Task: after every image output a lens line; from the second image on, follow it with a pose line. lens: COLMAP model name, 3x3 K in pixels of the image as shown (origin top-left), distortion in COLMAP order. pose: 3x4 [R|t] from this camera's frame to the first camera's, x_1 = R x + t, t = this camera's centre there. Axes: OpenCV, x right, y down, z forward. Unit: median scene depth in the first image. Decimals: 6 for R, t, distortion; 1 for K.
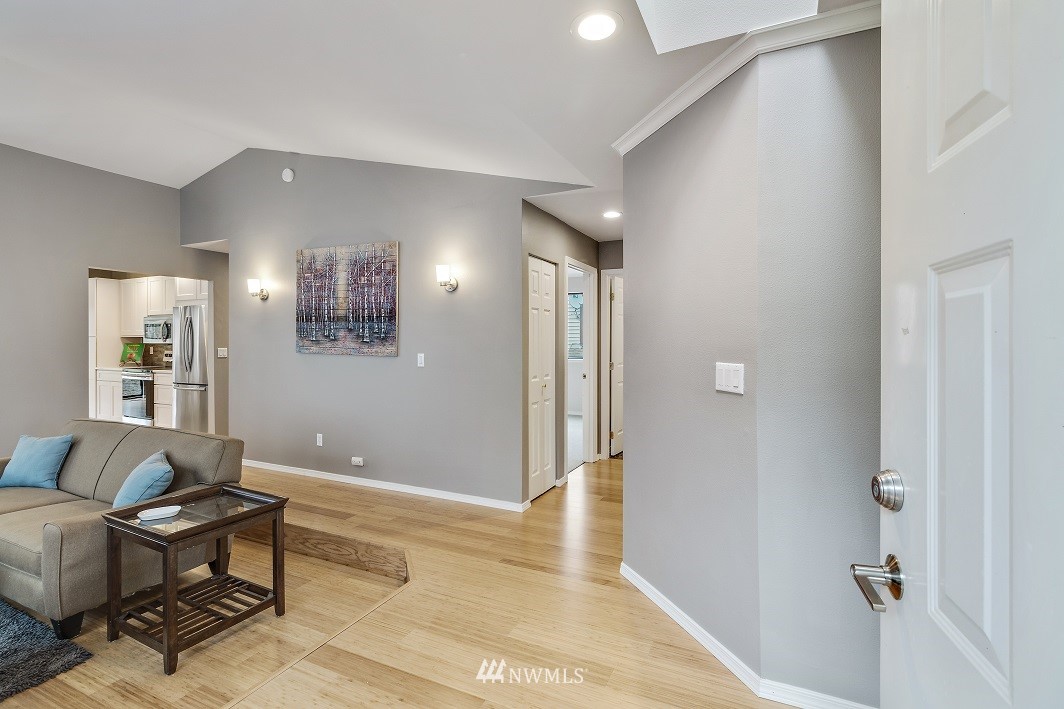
lens RADIAL K [[496.4, 0, 535.4], [0, 496.4, 346.4], [0, 0, 1]] dist [0.003244, -0.001743]
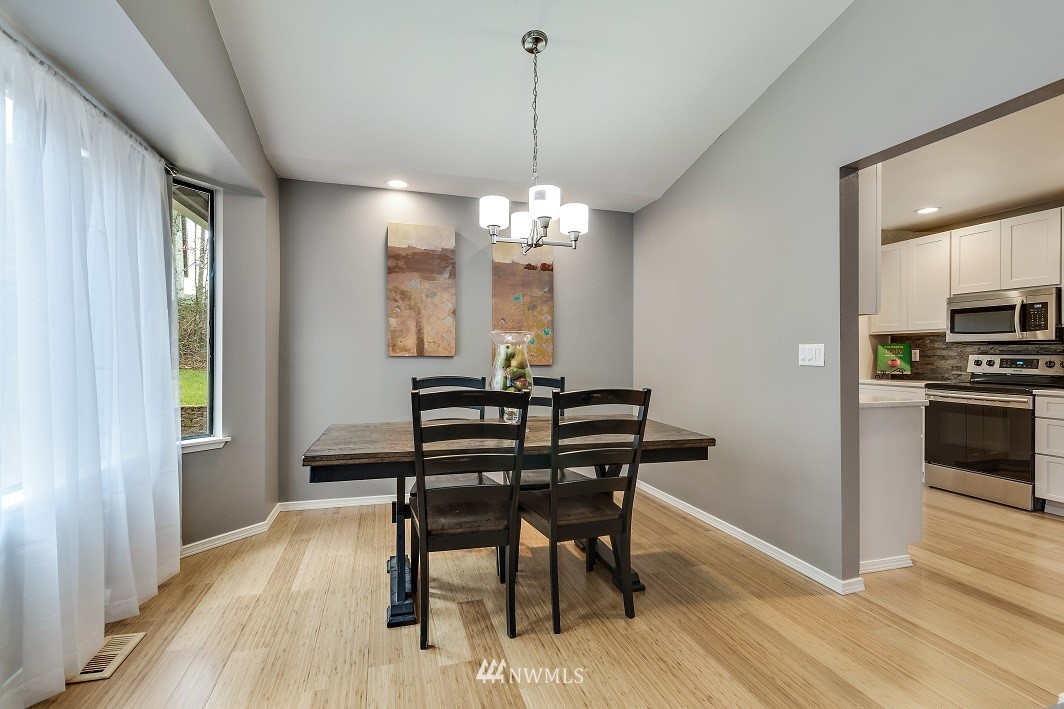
lens RADIAL K [[496.4, 0, 536.5], [0, 496.4, 352.3], [0, 0, 1]] dist [0.003244, -0.001743]
pose [[0.673011, -0.005596, -0.739611, -0.813792], [-0.001874, 0.999955, -0.009270, 0.014885], [0.739630, 0.007625, 0.672970, 0.268650]]
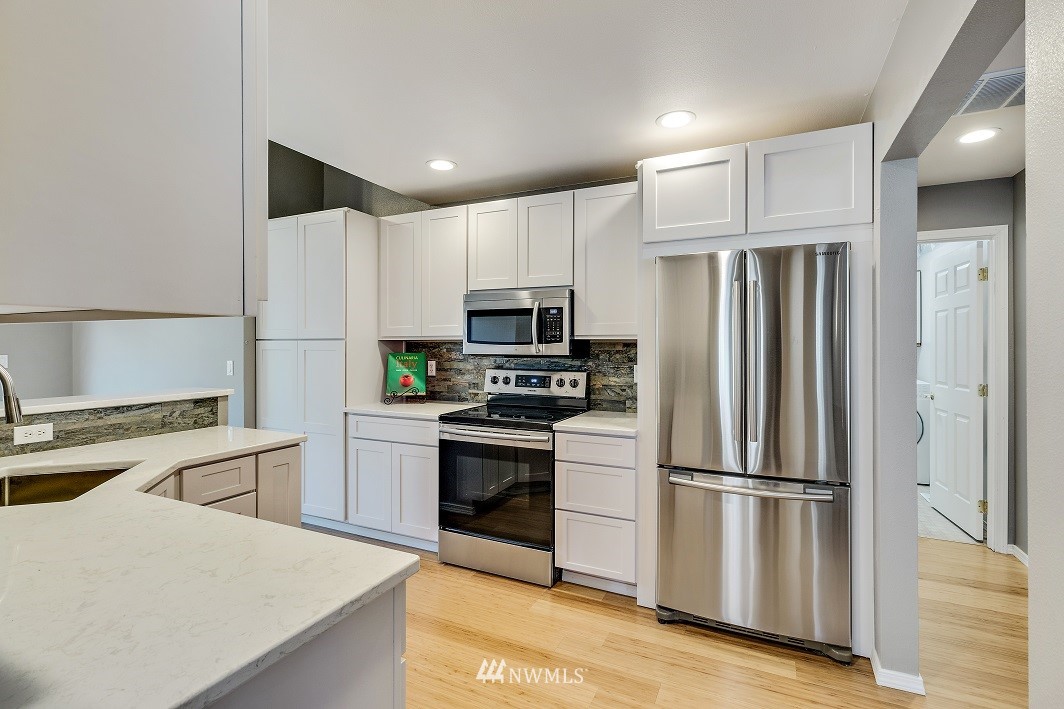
lens RADIAL K [[496.4, 0, 532.8], [0, 496.4, 346.8], [0, 0, 1]] dist [0.003244, -0.001743]
pose [[0.999949, -0.004032, -0.009280, -0.867785], [0.004030, 0.999992, -0.000147, -0.015666], [0.009280, 0.000110, 0.999957, 0.667499]]
